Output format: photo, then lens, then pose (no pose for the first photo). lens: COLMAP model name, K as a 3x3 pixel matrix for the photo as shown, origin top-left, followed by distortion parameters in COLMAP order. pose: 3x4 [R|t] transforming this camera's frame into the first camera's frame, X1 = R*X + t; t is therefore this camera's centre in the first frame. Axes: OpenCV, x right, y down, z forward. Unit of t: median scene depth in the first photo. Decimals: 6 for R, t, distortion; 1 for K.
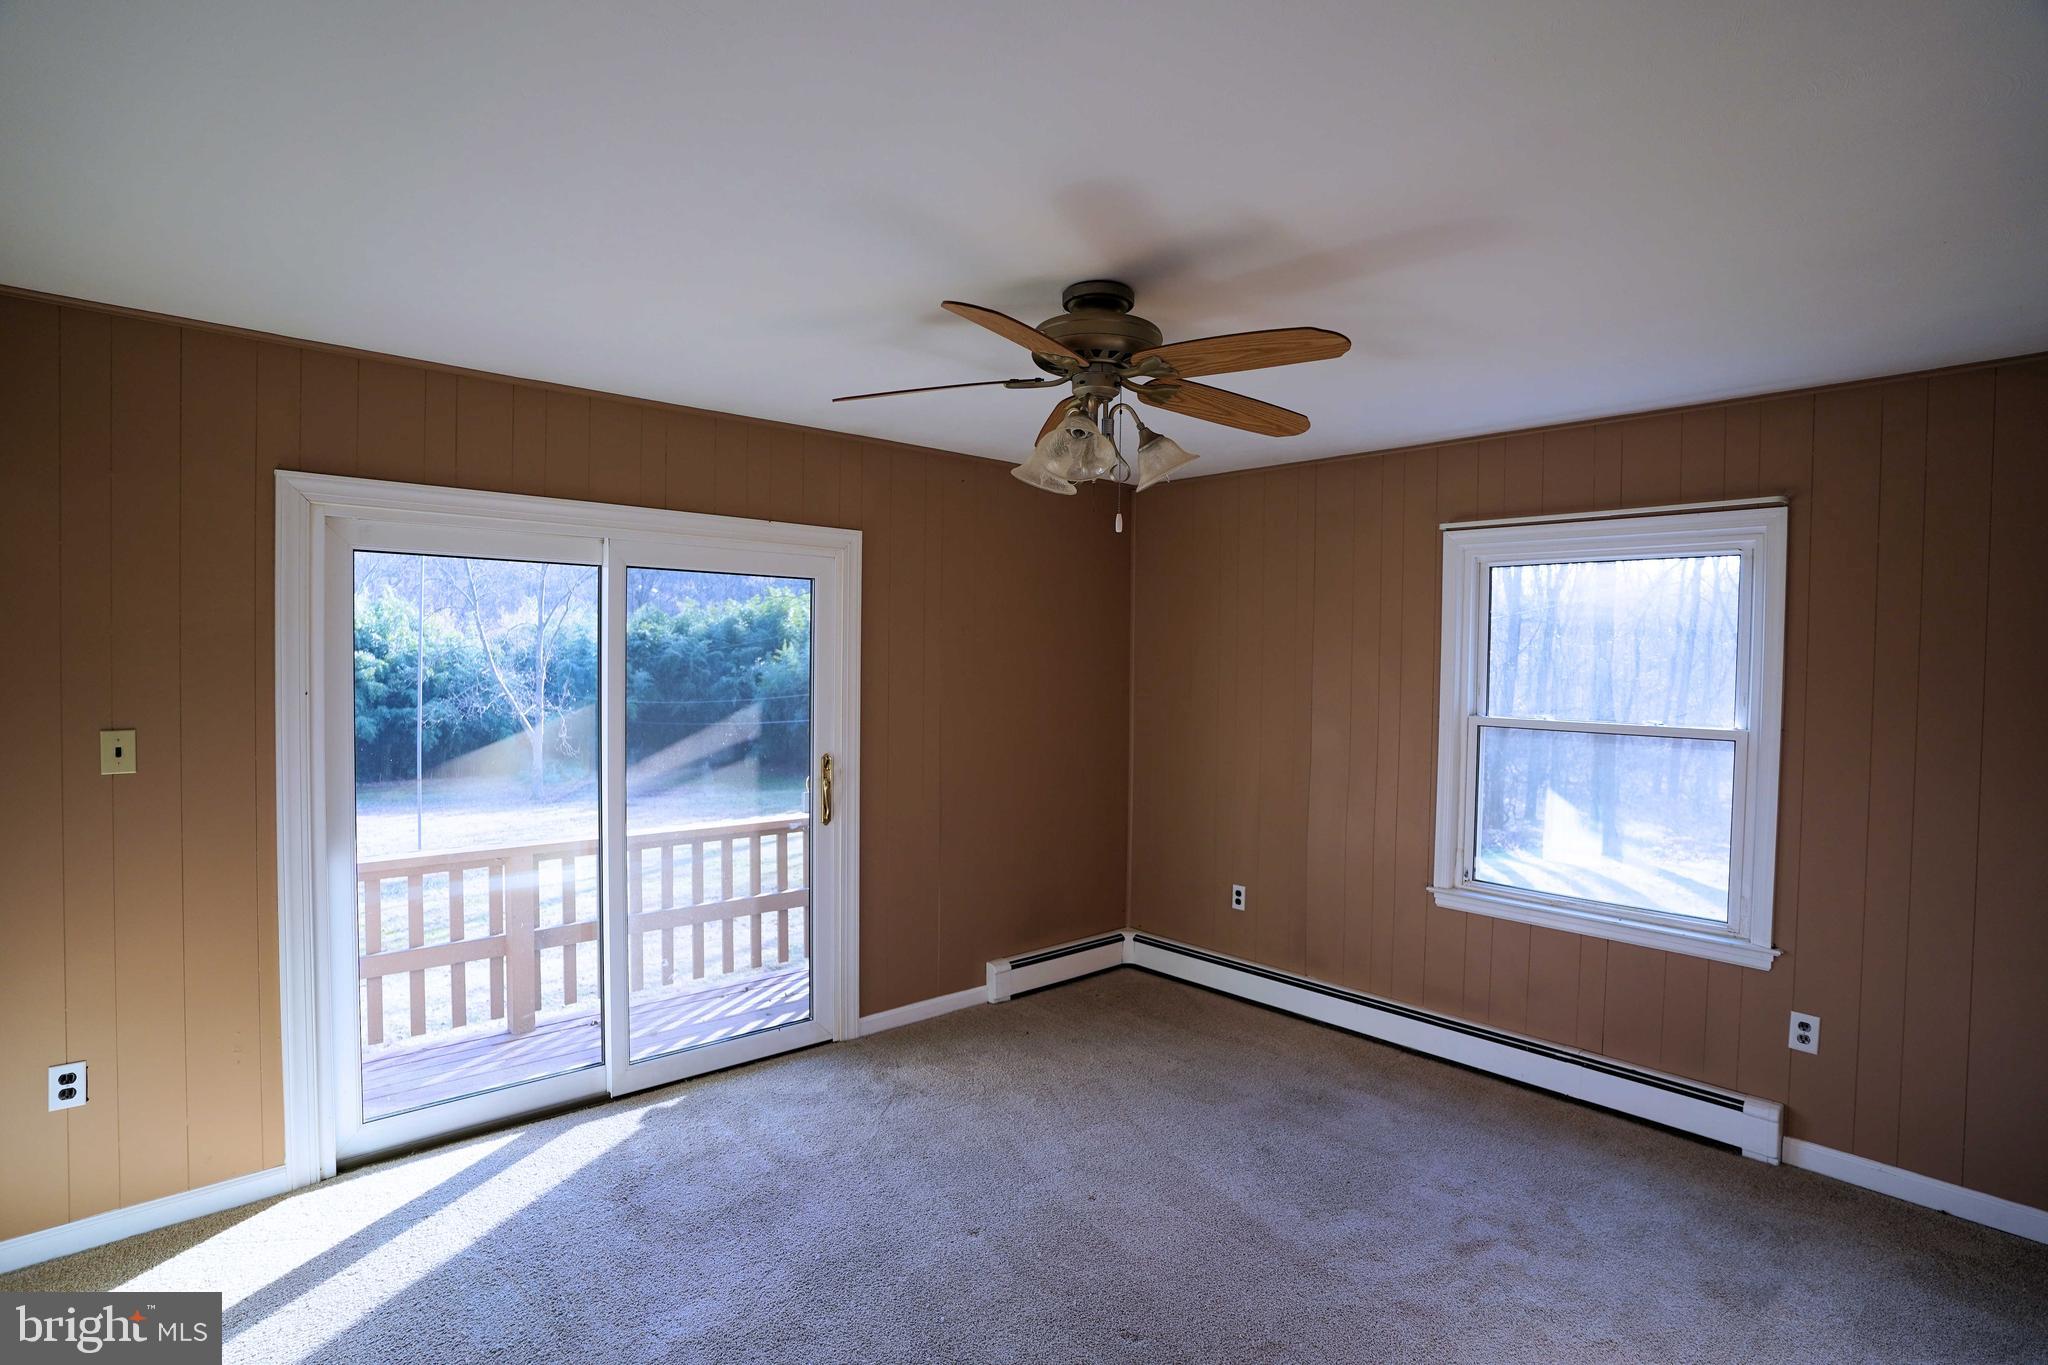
lens RADIAL K [[1011.1, 0, 1024.0], [0, 1011.1, 682.5], [0, 0, 1]] dist [-0.098540, 0.041837]
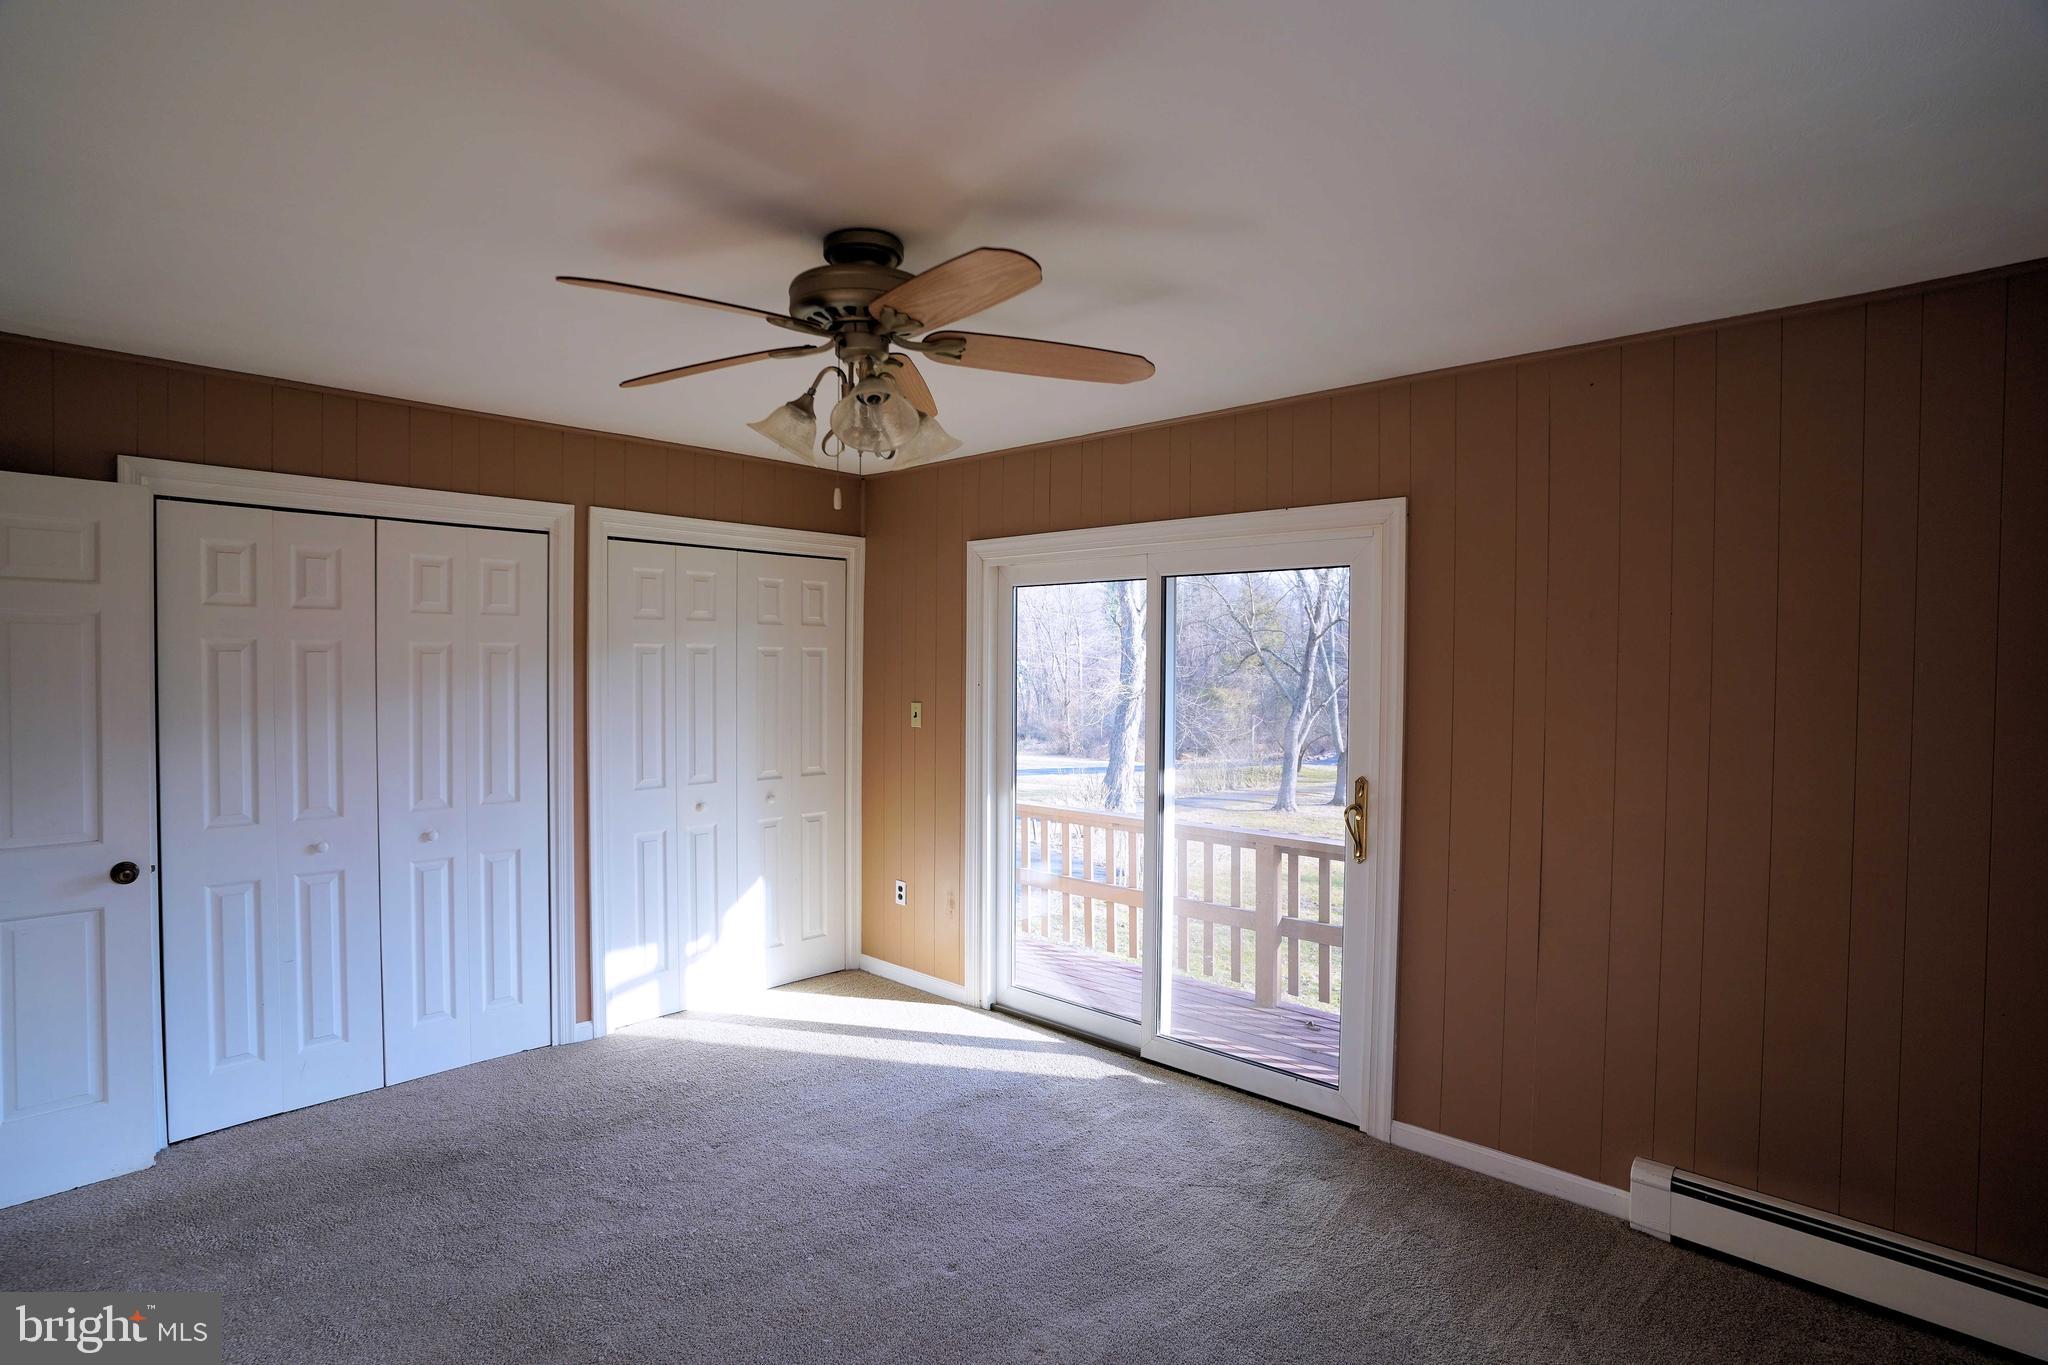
lens RADIAL K [[1011.1, 0, 1024.0], [0, 1011.1, 682.5], [0, 0, 1]] dist [-0.098540, 0.041837]
pose [[0.080860, 0.010100, -0.996674, 0.684325], [-0.029151, 0.999545, 0.007764, -0.005282], [0.996299, 0.028426, 0.081117, 0.758280]]
